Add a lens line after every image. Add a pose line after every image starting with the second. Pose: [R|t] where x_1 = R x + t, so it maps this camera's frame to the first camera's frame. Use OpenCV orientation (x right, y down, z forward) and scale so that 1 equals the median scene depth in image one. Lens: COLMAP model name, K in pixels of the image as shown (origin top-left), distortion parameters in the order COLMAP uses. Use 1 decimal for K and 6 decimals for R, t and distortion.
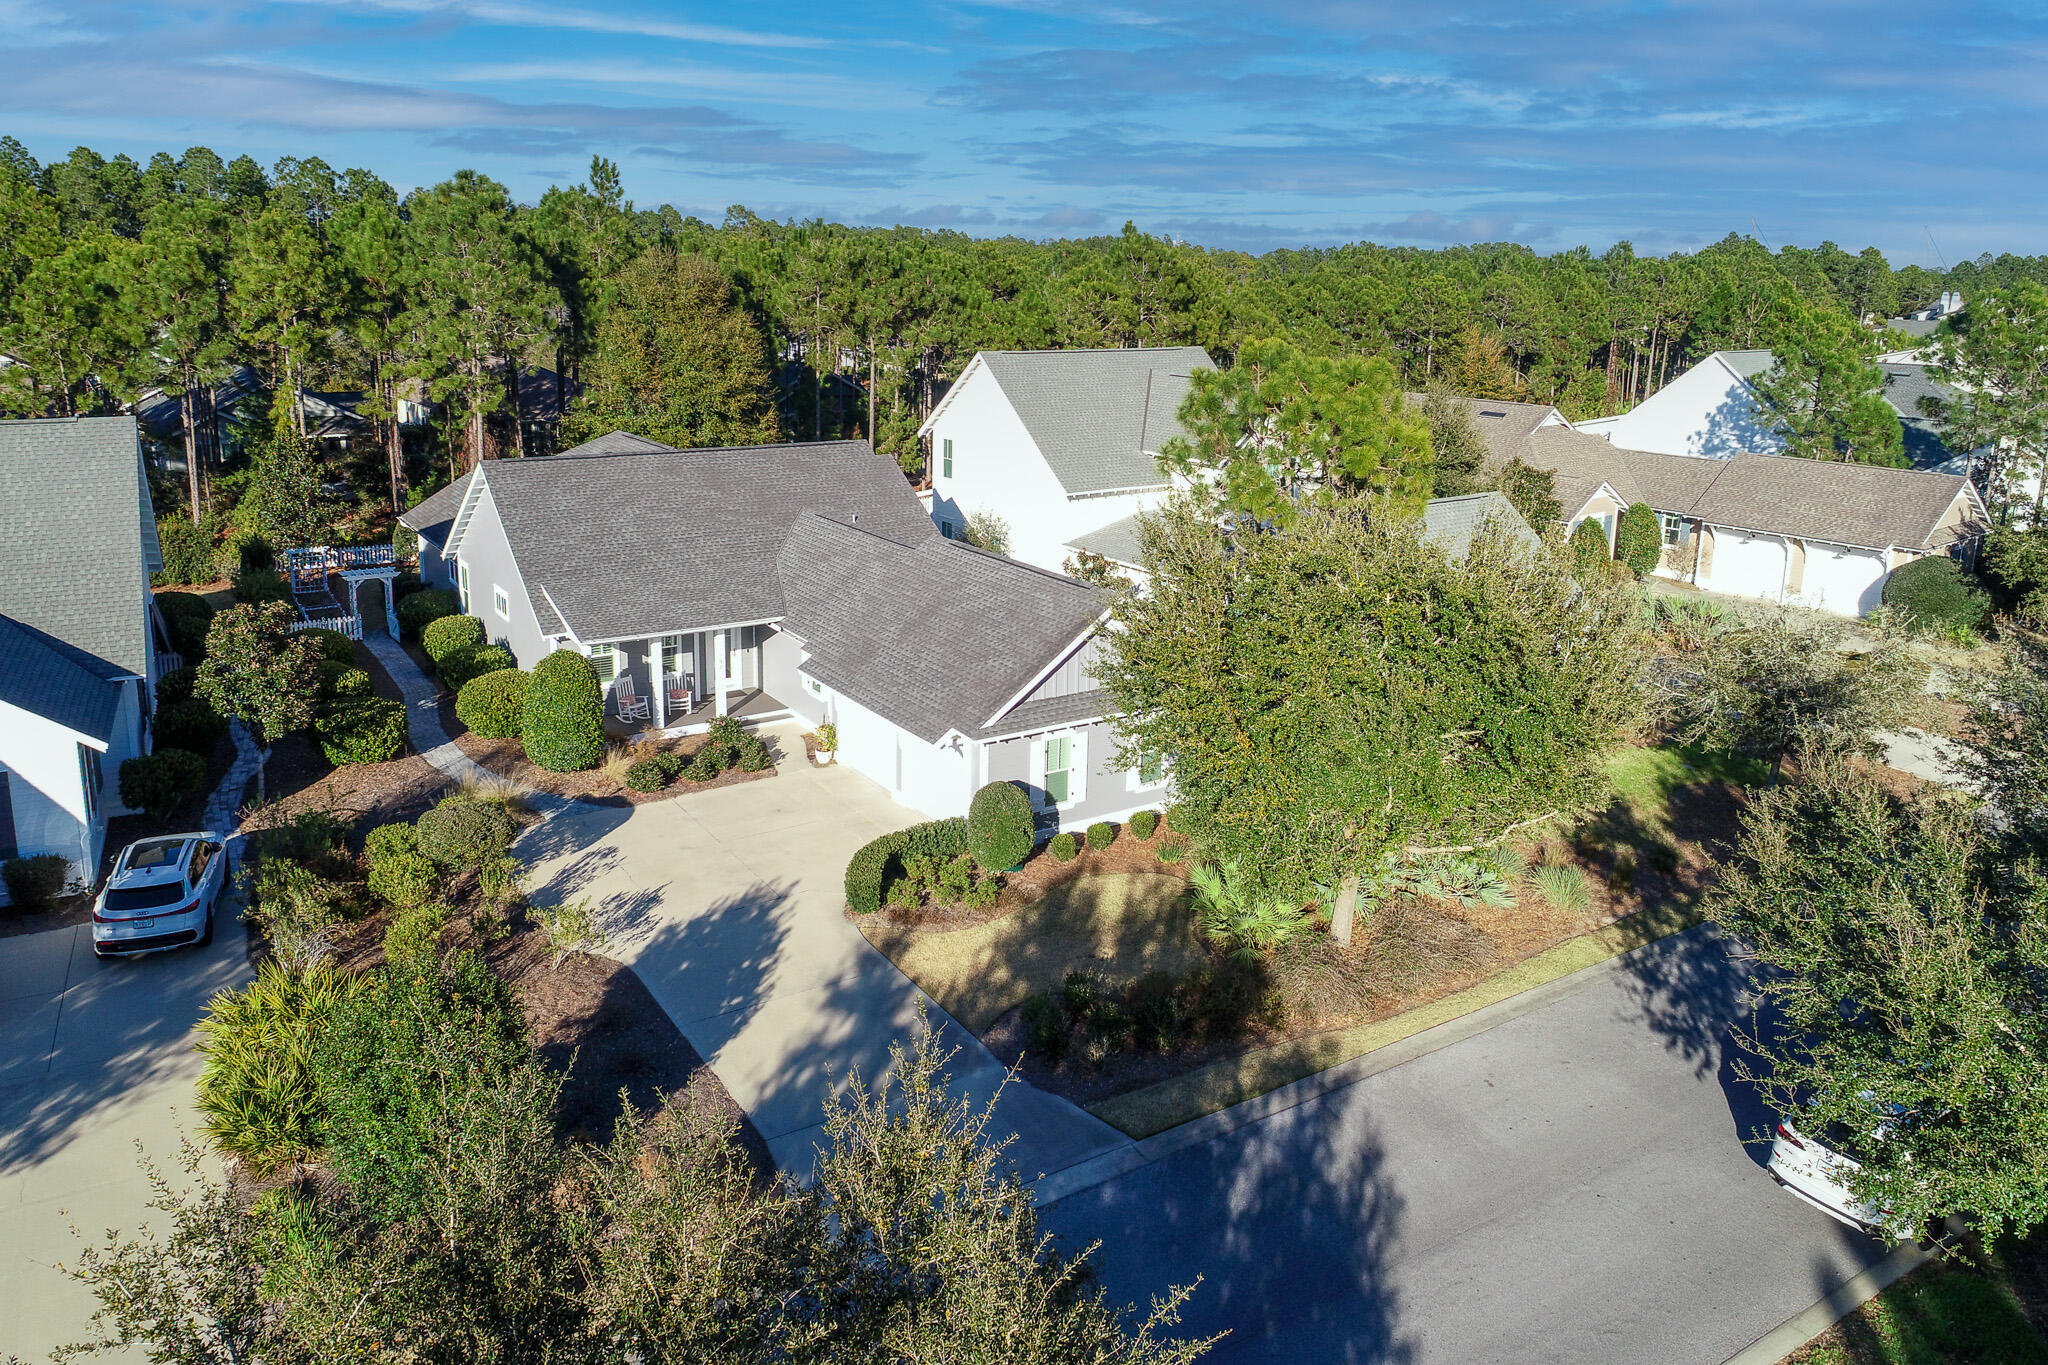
lens RADIAL K [[1459.7, 0, 1024.0], [0, 1459.7, 682.5], [0, 0, 1]] dist [-0.072605, 0.002148]
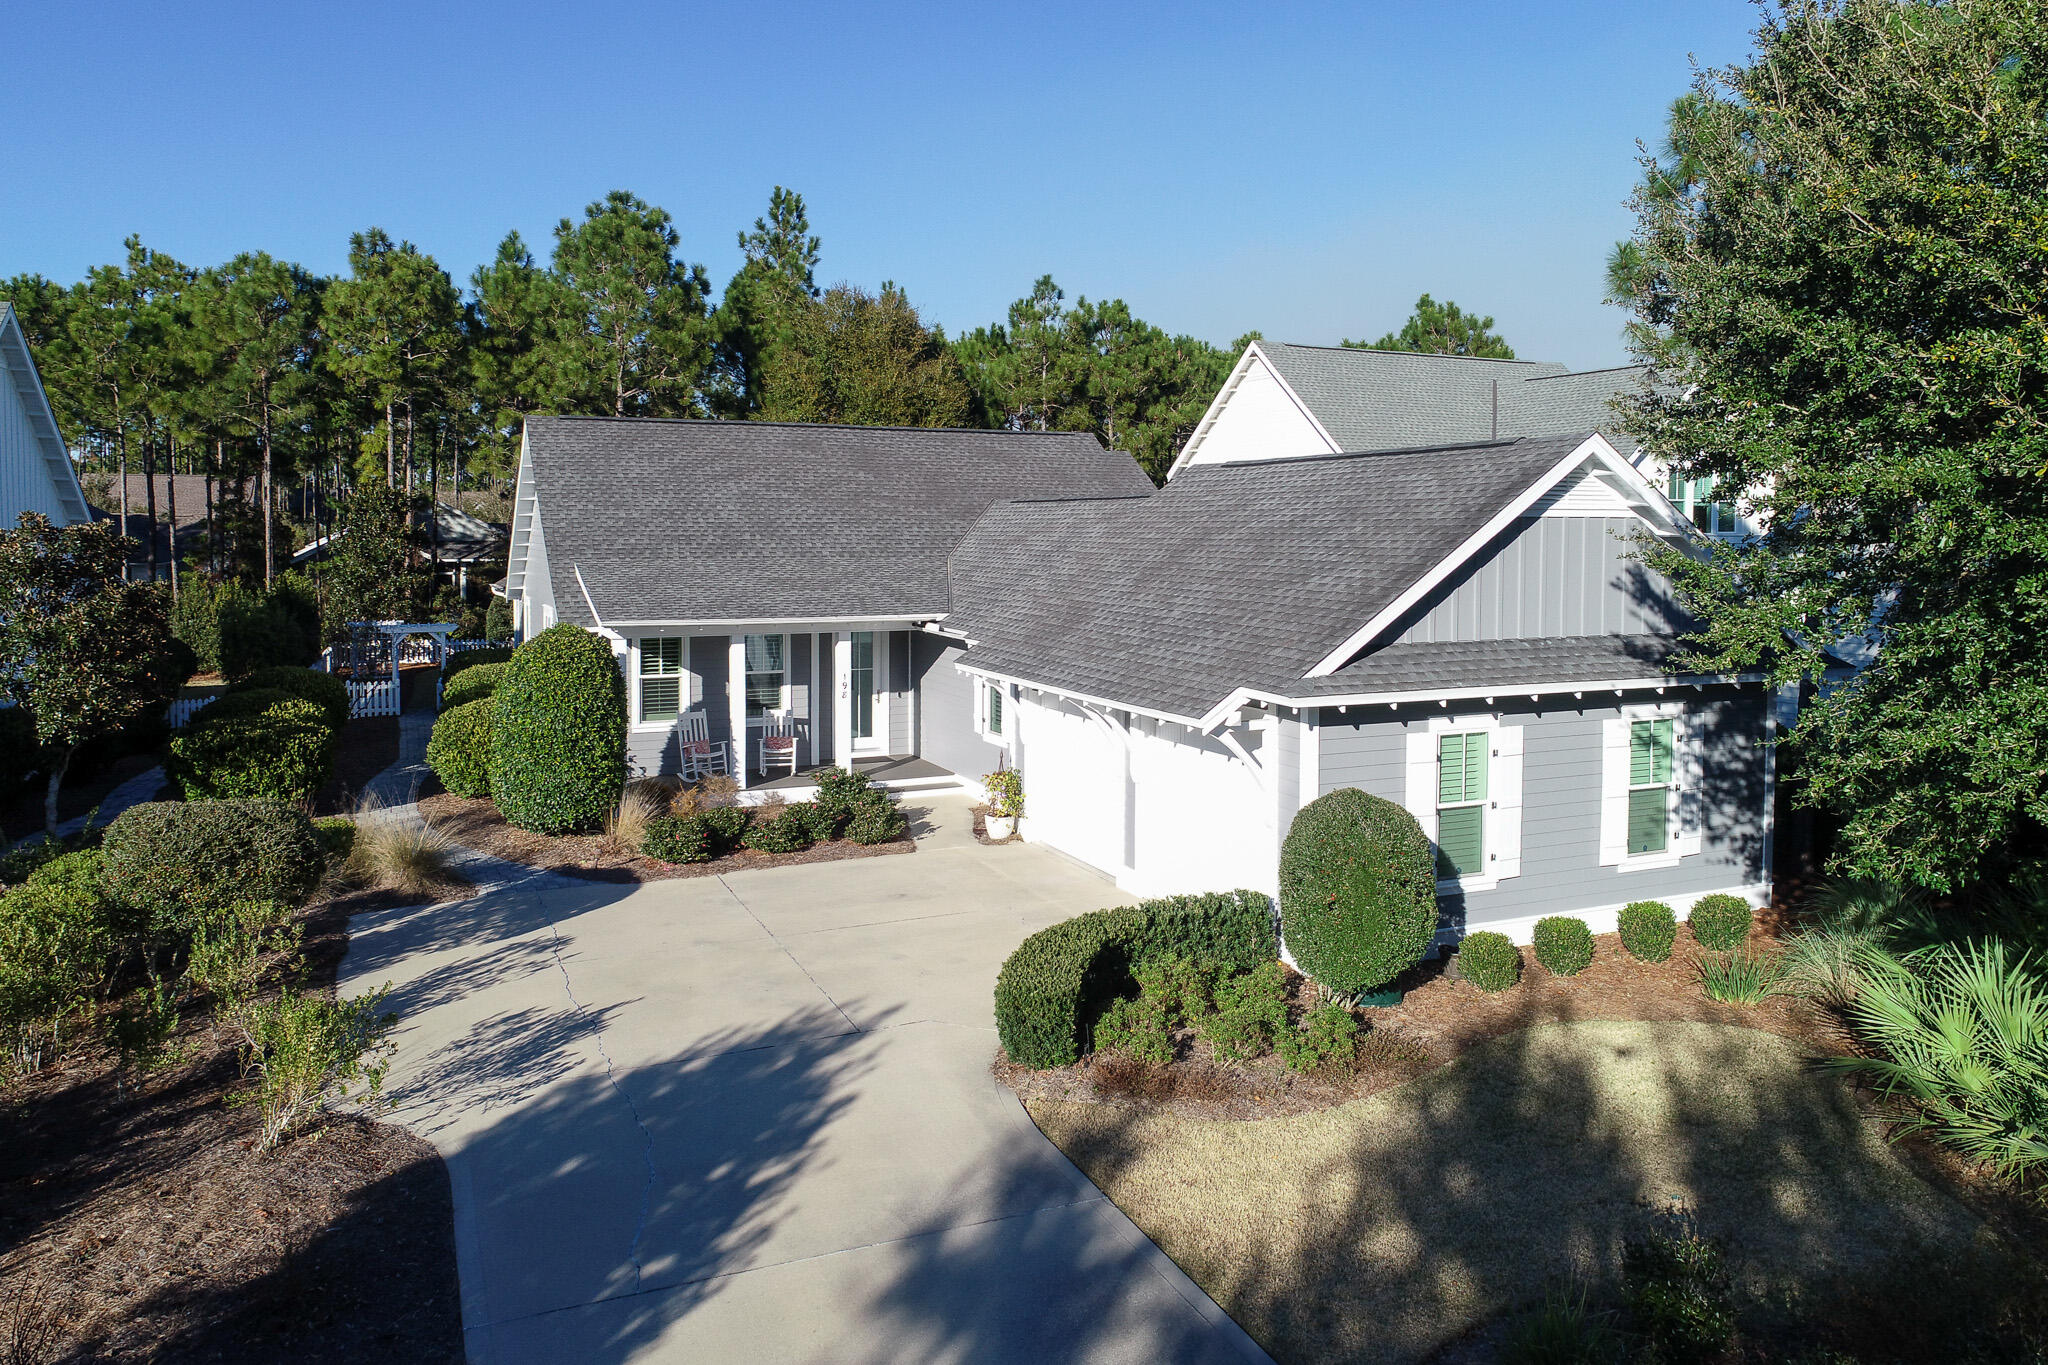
lens RADIAL K [[1435.0, 0, 986.1], [0, 1435.0, 645.3], [0, 0, 1]] dist [-0.066033, 0.077871]
pose [[0.980500, -0.013253, -0.196072, -0.038050], [-0.028241, 0.977866, -0.207319, 0.113526], [0.194480, 0.208813, 0.958423, 0.528366]]
